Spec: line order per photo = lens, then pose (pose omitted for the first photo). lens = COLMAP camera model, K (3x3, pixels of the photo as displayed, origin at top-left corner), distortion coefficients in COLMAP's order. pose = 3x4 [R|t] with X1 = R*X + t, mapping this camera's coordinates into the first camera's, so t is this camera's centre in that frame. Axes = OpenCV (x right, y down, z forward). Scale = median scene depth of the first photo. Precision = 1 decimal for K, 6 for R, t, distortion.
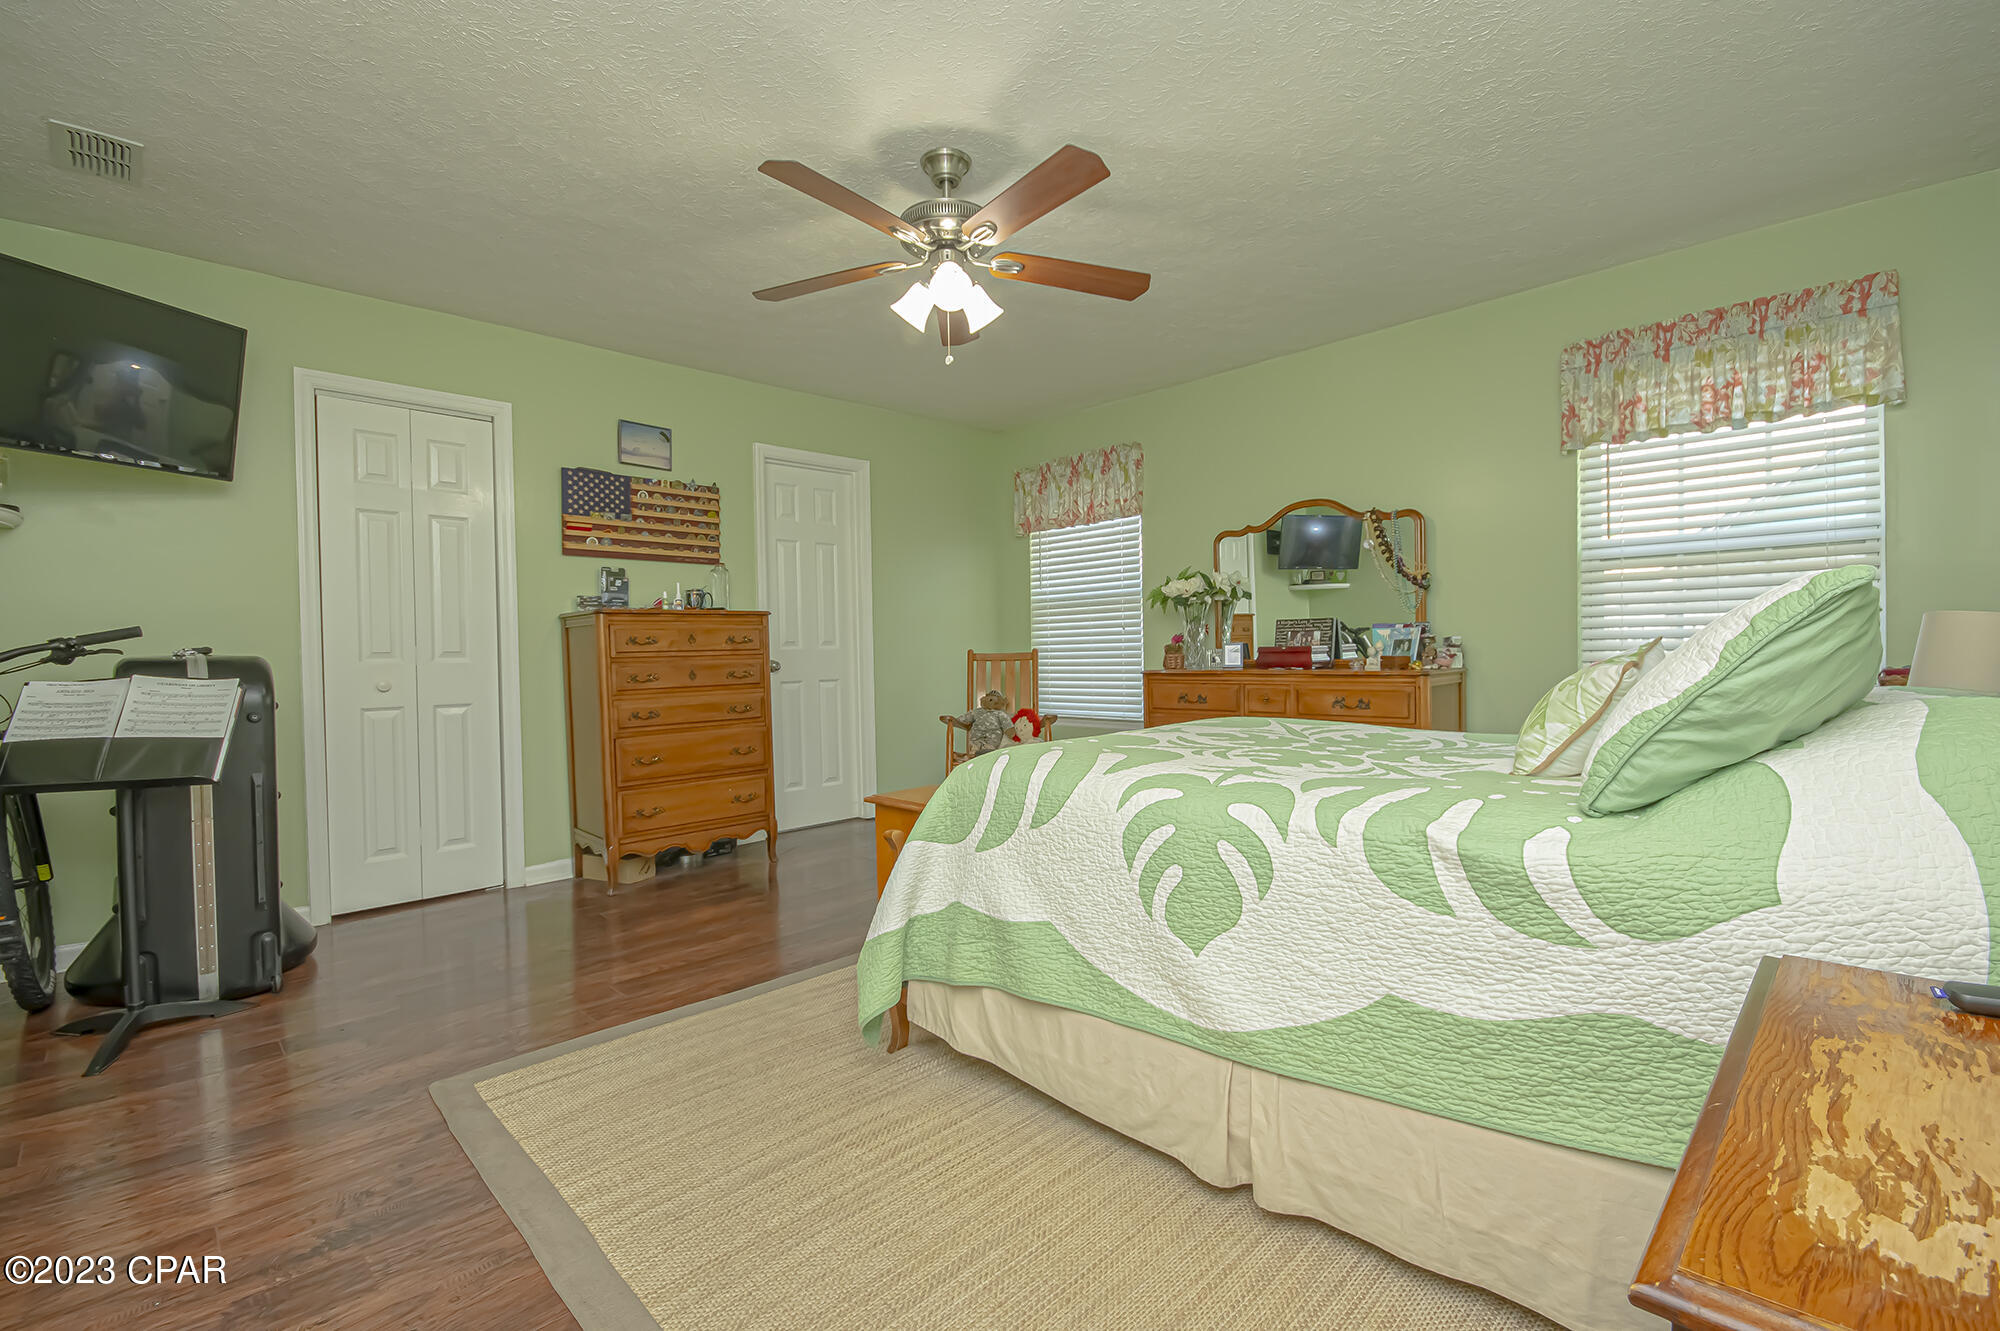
lens RADIAL K [[878.8, 0, 1012.7], [0, 878.8, 664.5], [0, 0, 1]] dist [0.016890, -0.017449]
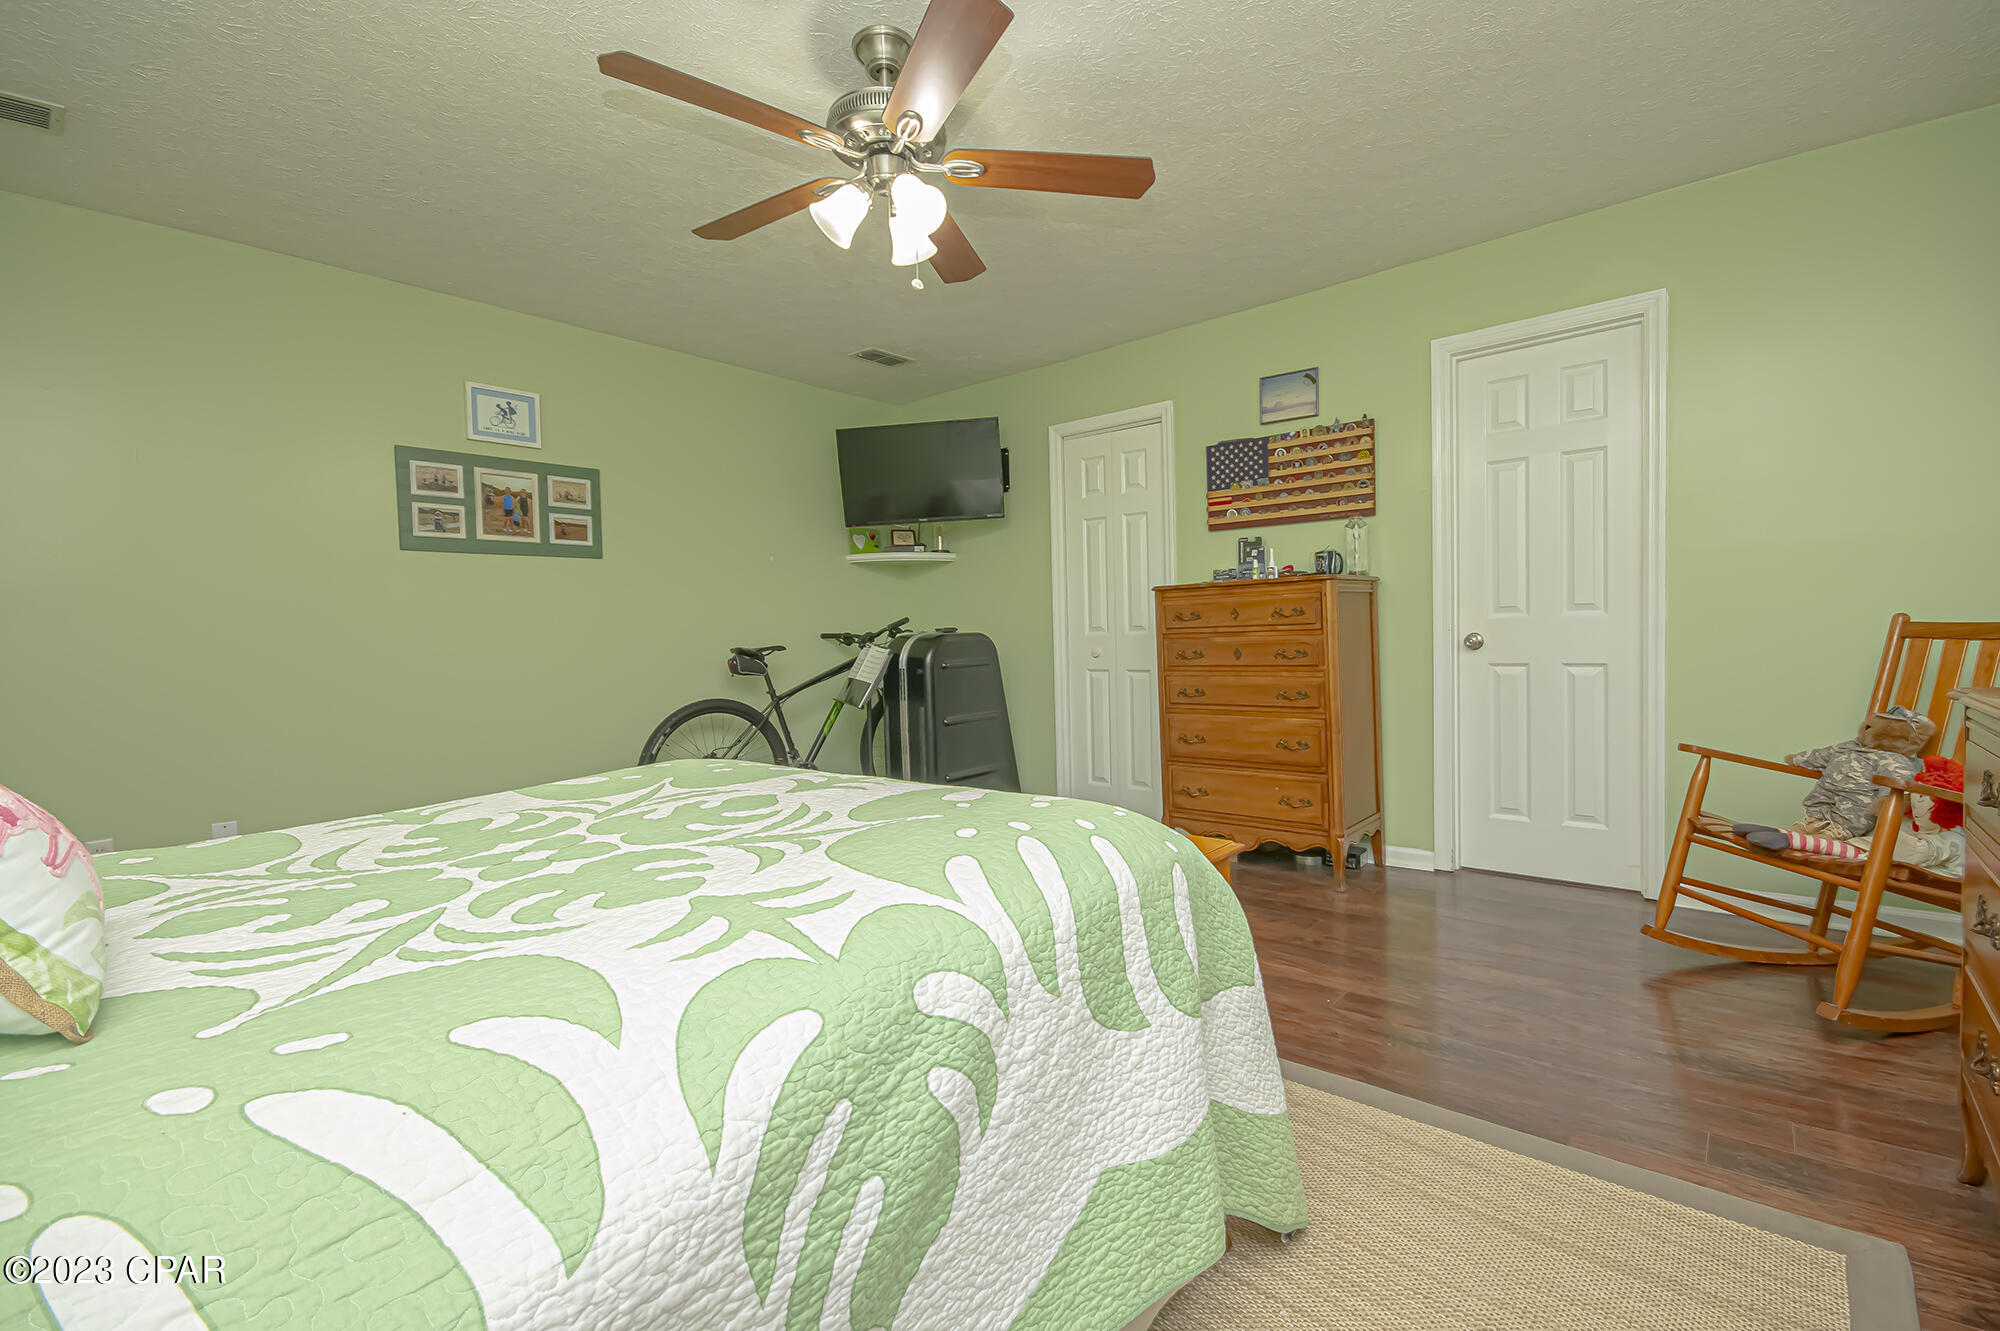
lens RADIAL K [[878.8, 0, 1012.7], [0, 878.8, 664.5], [0, 0, 1]] dist [0.016890, -0.017449]
pose [[0.086275, 0.054665, -0.994770, 0.486579], [0.010137, 0.998394, 0.055744, -0.027245], [0.996220, -0.014893, 0.085582, 0.651860]]
